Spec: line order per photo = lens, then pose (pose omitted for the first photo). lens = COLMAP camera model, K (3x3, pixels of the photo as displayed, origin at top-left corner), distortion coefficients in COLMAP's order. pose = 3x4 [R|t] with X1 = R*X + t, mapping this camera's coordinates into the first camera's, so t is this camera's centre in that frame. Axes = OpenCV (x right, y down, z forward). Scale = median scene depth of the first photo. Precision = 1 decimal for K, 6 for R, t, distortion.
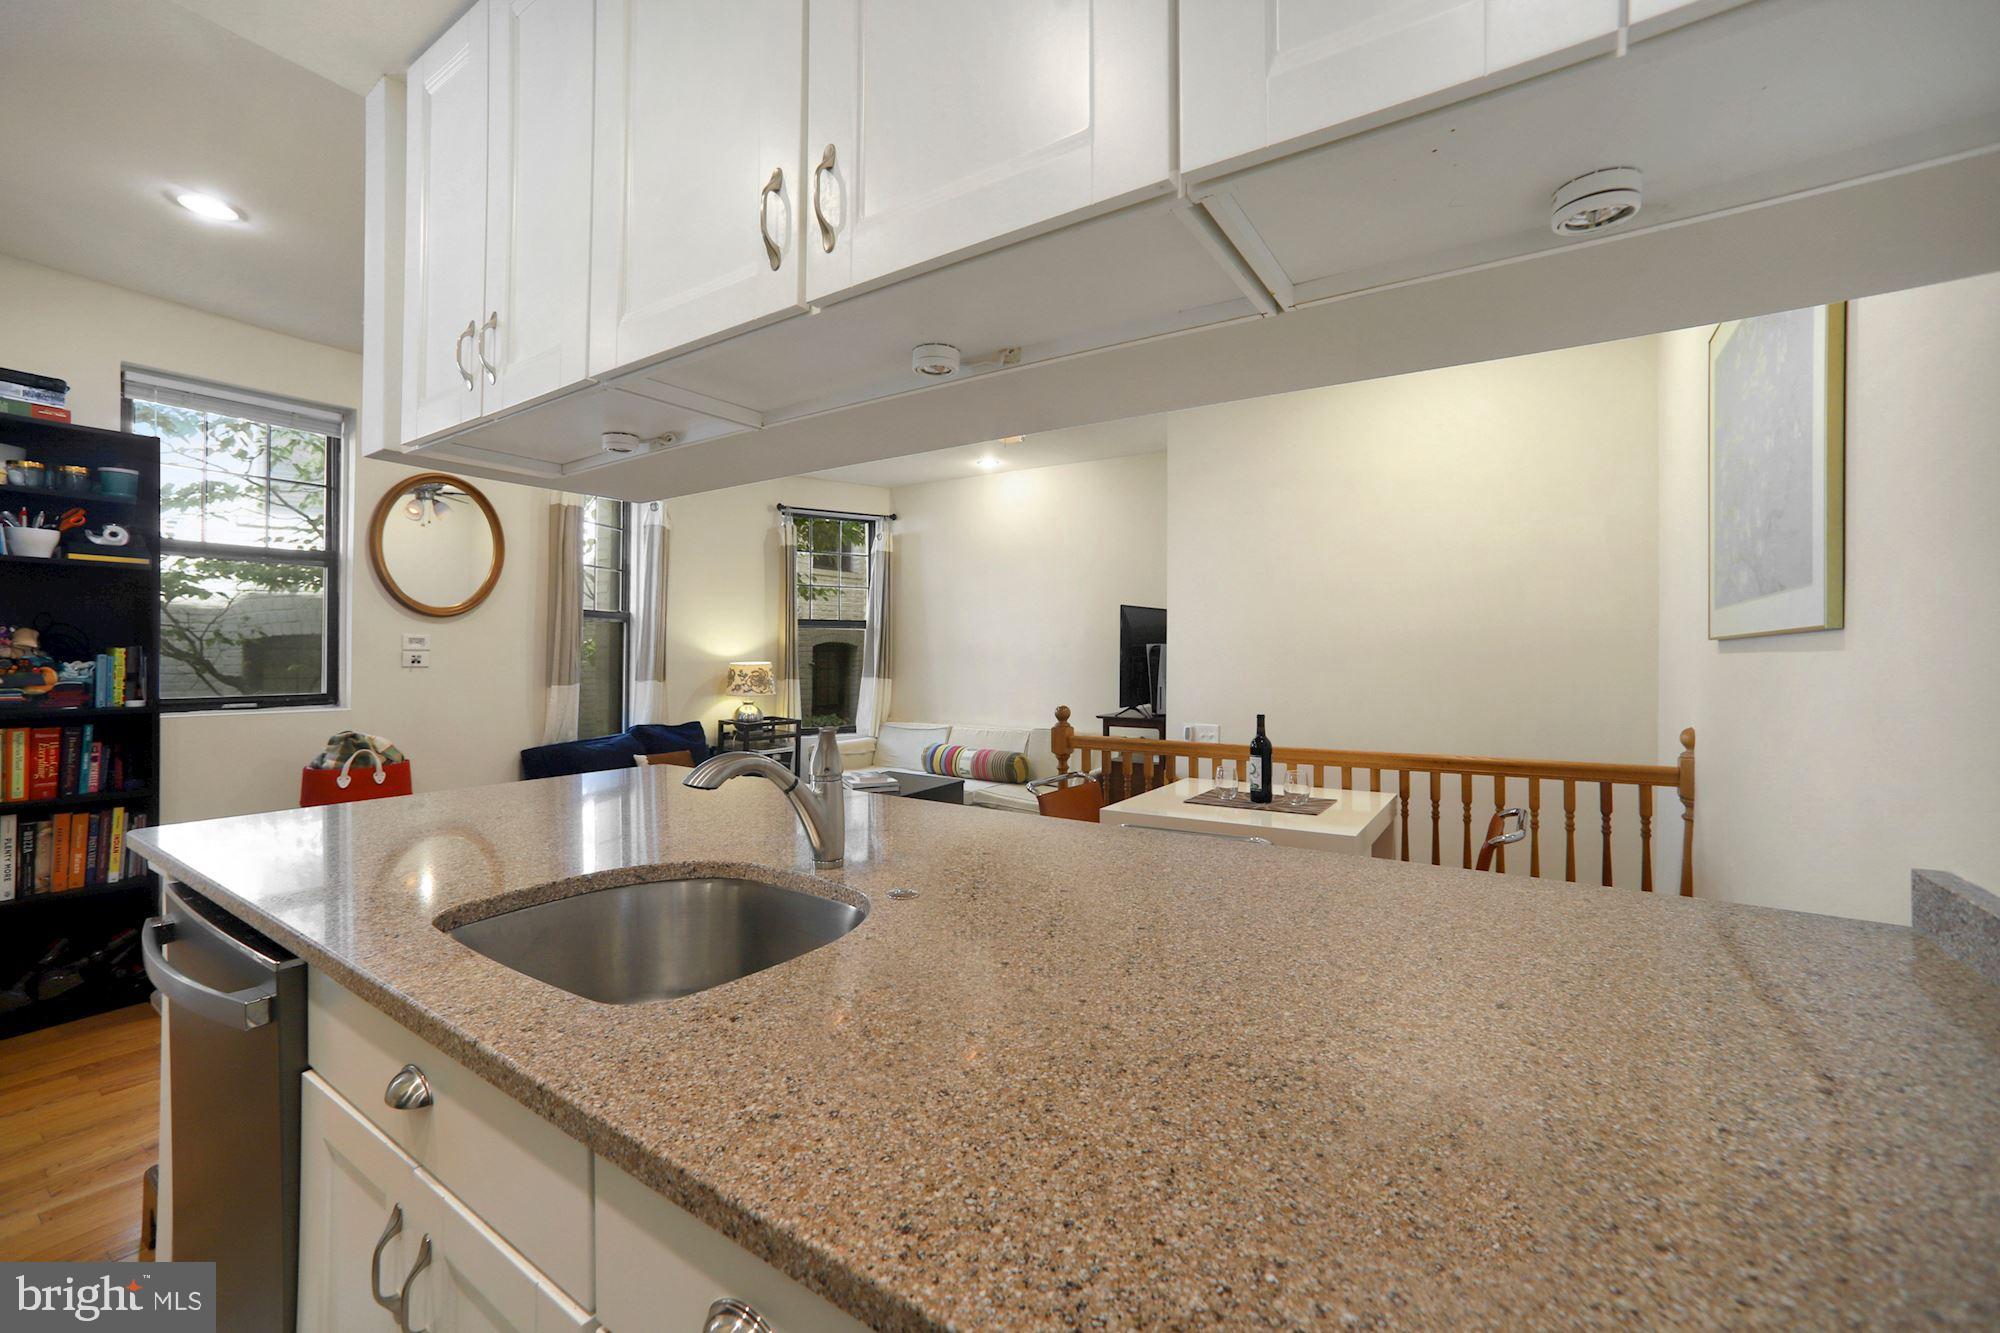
lens RADIAL K [[815.5, 0, 994.9], [0, 815.5, 649.8], [0, 0, 1]] dist [-0.054181, 0.022668]
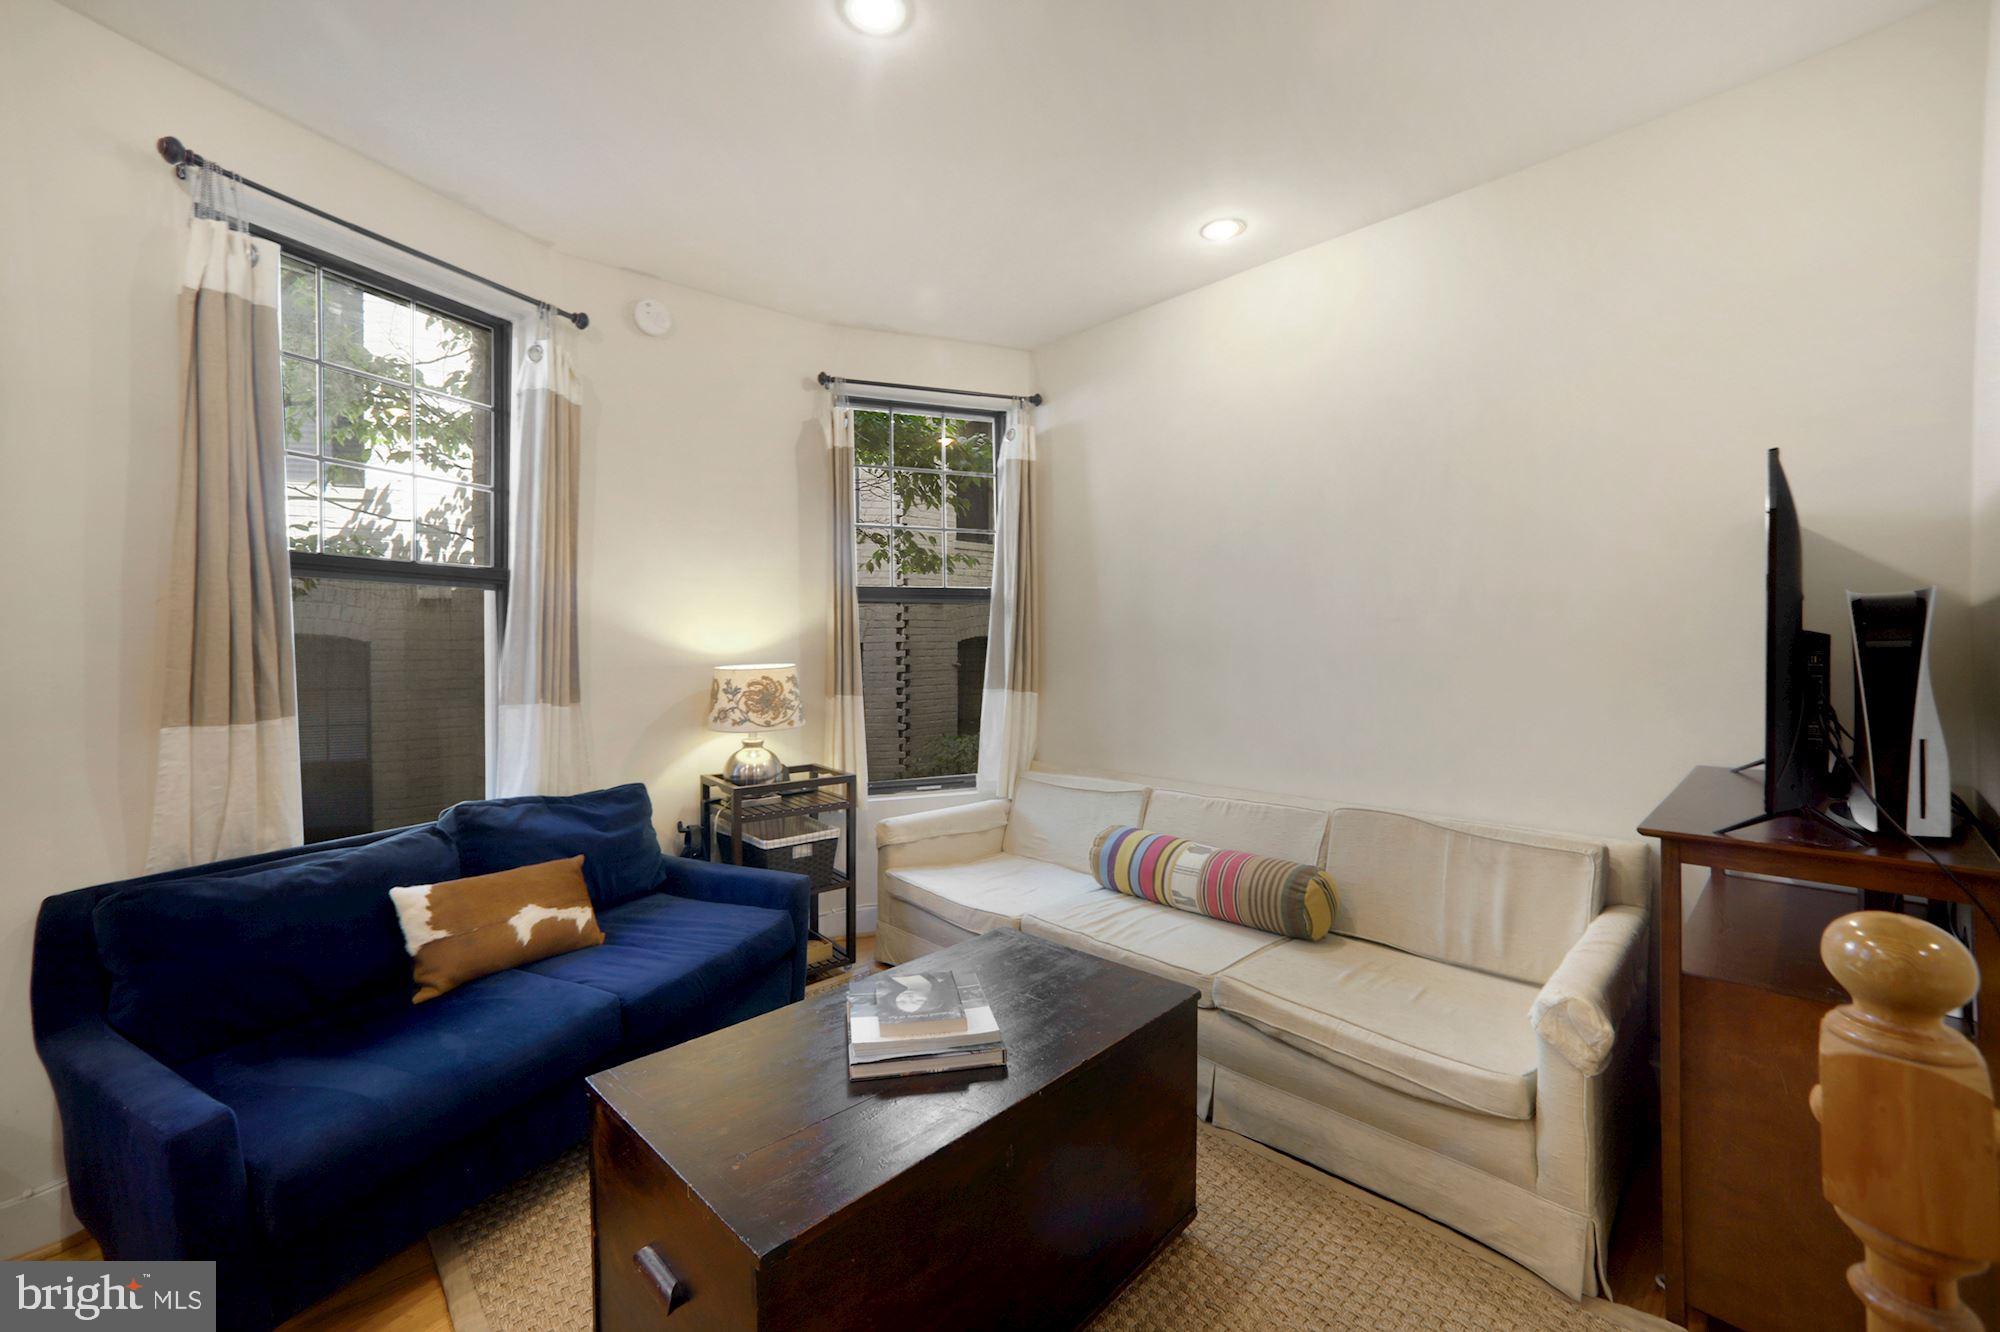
lens RADIAL K [[815.5, 0, 994.9], [0, 815.5, 649.3], [0, 0, 1]] dist [-0.054181, 0.022668]
pose [[0.975816, -0.014776, -0.218094, -0.040192], [0.014675, 0.999890, -0.002082, 0.008957], [0.218100, -0.001169, 0.975926, 0.542794]]
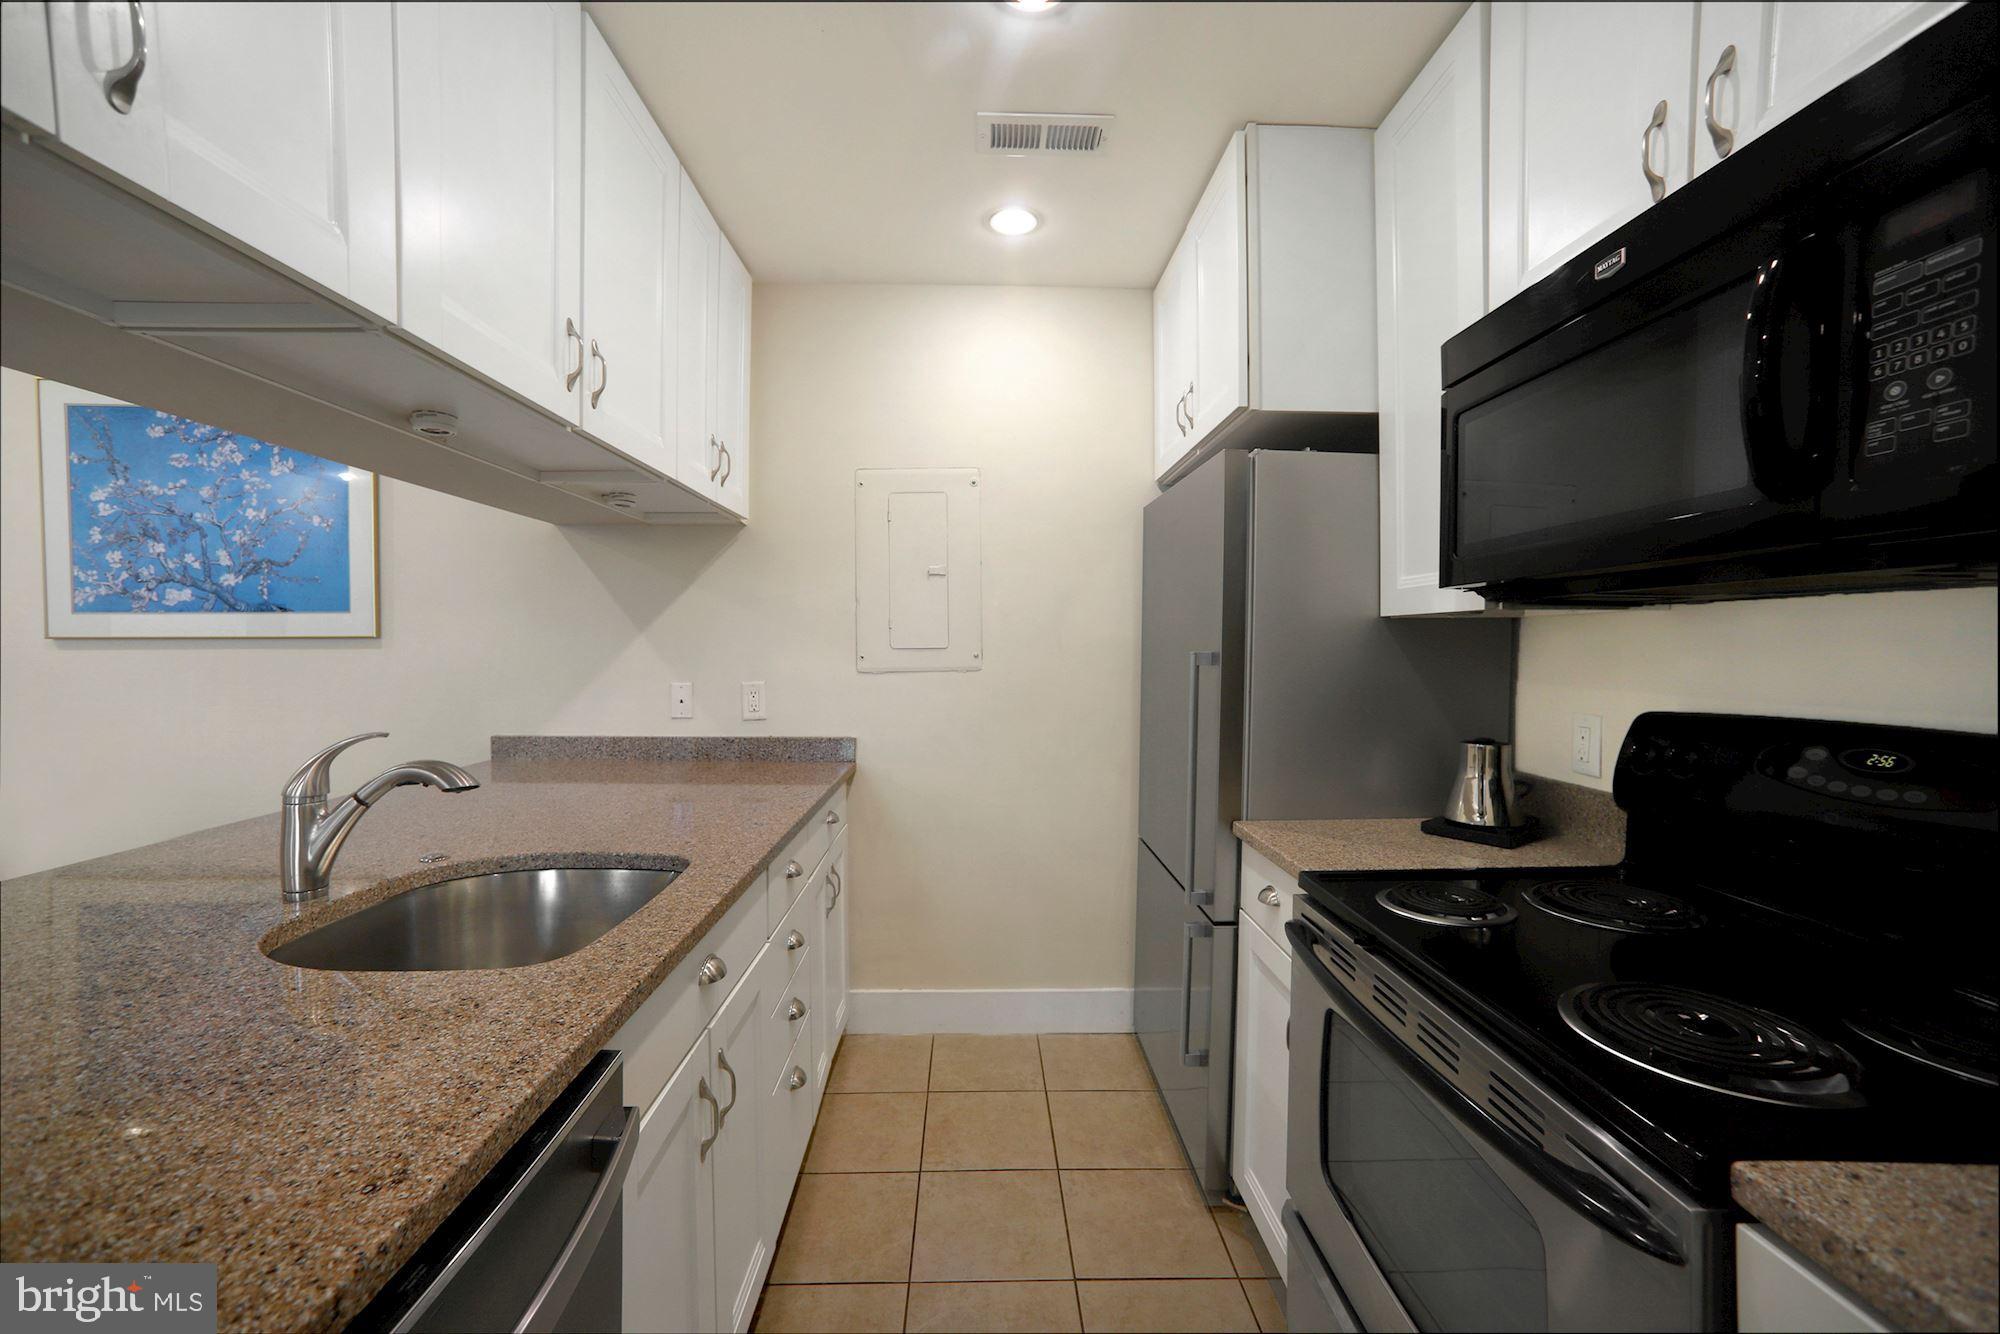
lens RADIAL K [[810.5, 0, 993.8], [0, 810.5, 658.4], [0, 0, 1]] dist [-0.061889, 0.030510]
pose [[-0.576676, -0.019961, 0.816729, -0.325489], [-0.006774, 0.999784, 0.019652, -0.005987], [-0.816945, 0.005801, -0.576687, 0.208588]]
